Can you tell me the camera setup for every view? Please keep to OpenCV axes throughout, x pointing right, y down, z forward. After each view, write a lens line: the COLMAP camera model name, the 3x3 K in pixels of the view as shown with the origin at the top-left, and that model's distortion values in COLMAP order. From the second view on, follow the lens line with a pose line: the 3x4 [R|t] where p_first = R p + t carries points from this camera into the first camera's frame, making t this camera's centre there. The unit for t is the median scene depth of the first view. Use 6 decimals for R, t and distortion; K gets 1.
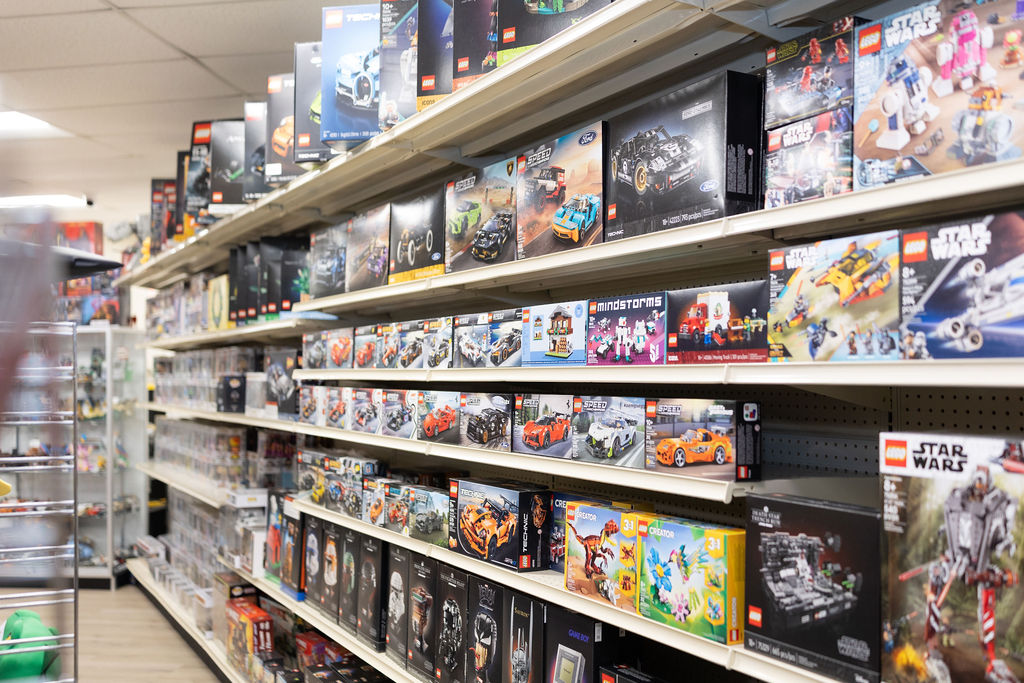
lens RADIAL K [[1006.4, 0, 512.0], [0, 1006.4, 341.5], [0, 0, 1]] dist [0.005808, -0.006206]
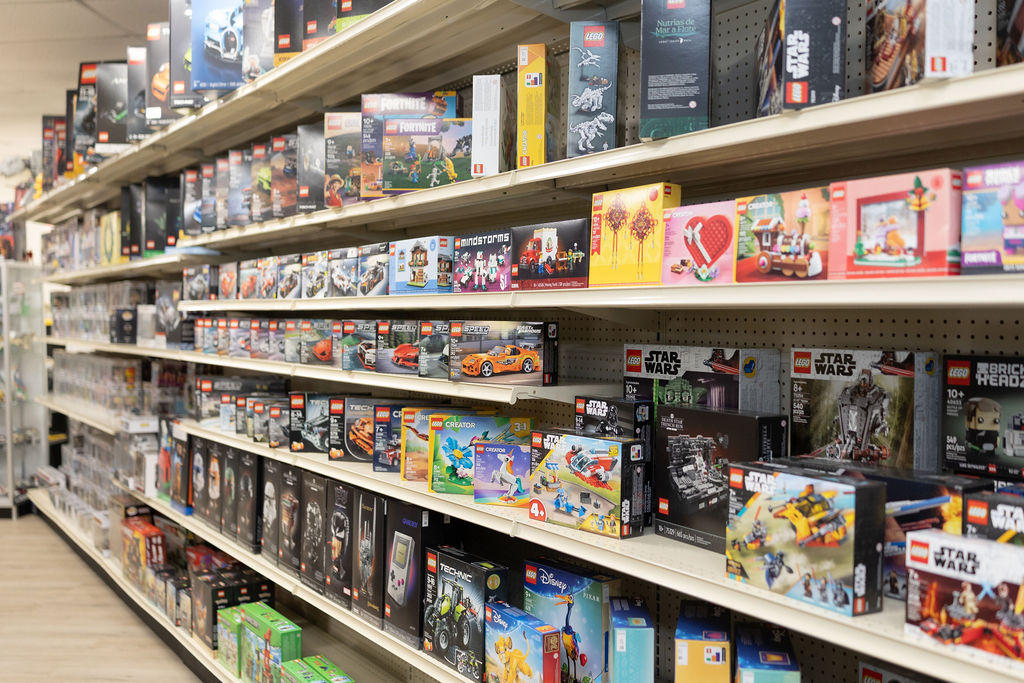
lens RADIAL K [[995.7, 0, 510.8], [0, 995.7, 311.3], [0, 0, 1]] dist [-0.006028, -0.008117]
pose [[0.996184, -0.013391, 0.086250, 0.050123], [0.009984, 0.999157, 0.039812, -0.000218], [-0.086710, -0.038799, 0.995478, -0.093480]]
